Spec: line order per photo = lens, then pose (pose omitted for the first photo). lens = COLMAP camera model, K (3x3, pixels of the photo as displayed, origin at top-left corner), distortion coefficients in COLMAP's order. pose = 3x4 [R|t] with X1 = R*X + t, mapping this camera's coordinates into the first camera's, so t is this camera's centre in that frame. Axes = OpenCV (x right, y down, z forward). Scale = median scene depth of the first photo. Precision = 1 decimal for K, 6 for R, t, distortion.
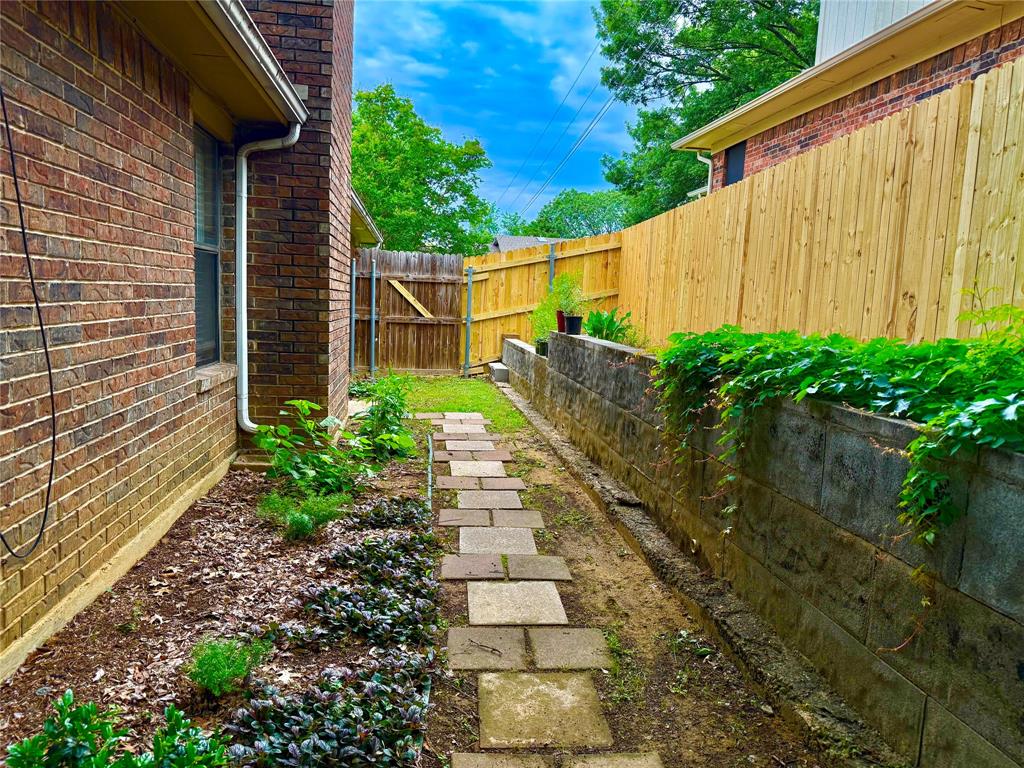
lens RADIAL K [[719.1, 0, 512.9], [0, 719.1, 383.1], [0, 0, 1]] dist [0.036566, -0.046458]
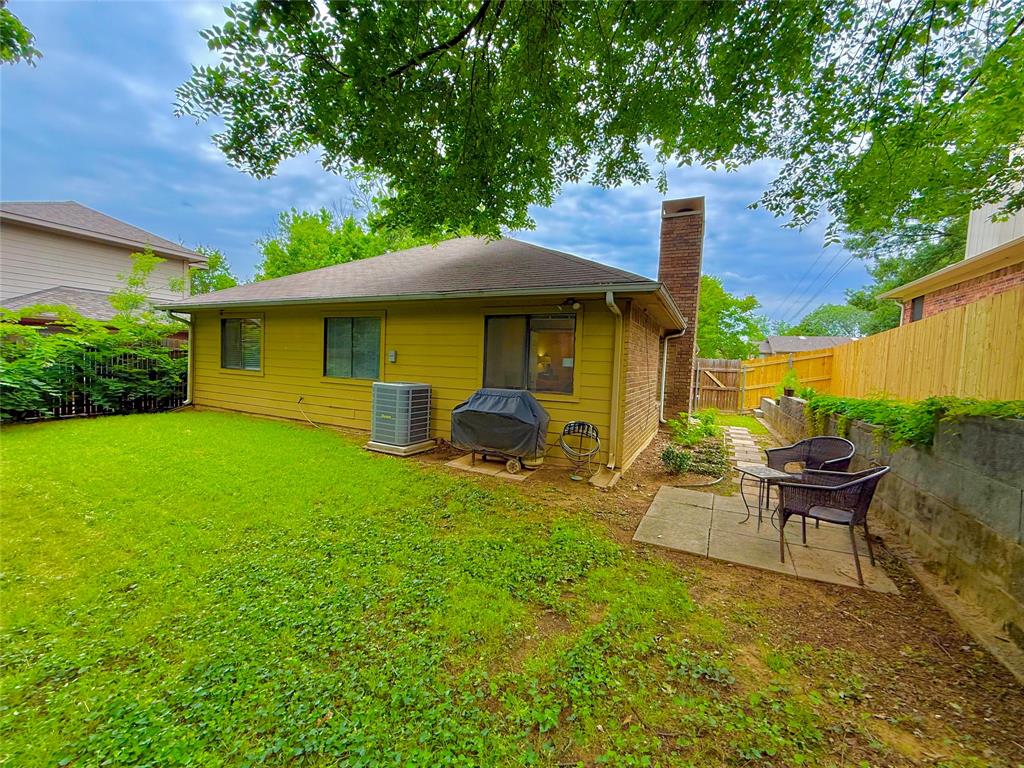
lens RADIAL K [[408.1, 0, 508.1], [0, 408.1, 386.0], [0, 0, 1]] dist [0.000309, 0.000544]
pose [[0.830431, 0.027414, -0.556446, 0.042130], [-0.073875, 0.995387, -0.061210, 0.038815], [0.552201, 0.091939, 0.828626, -0.519183]]
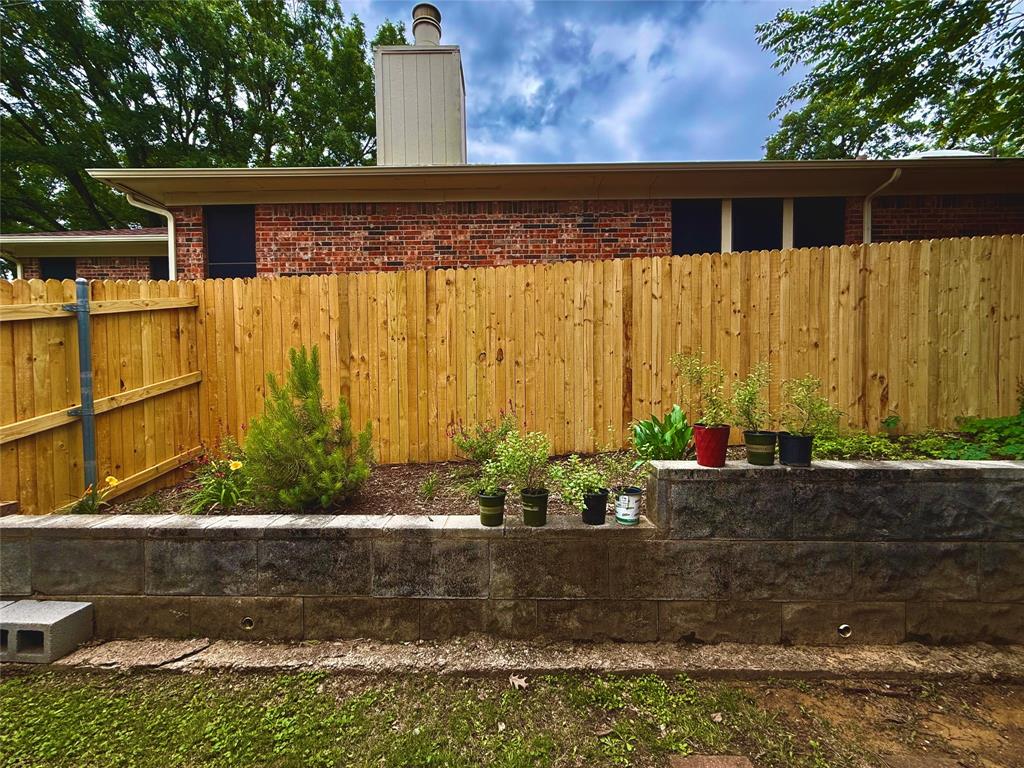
lens RADIAL K [[408.1, 0, 513.9], [0, 408.1, 384.4], [0, 0, 1]] dist [0.000309, 0.000544]
pose [[0.161433, -0.070340, 0.984374, -0.197758], [0.130484, 0.990221, 0.049359, -0.129143], [-0.978219, 0.120476, 0.169033, 0.844487]]
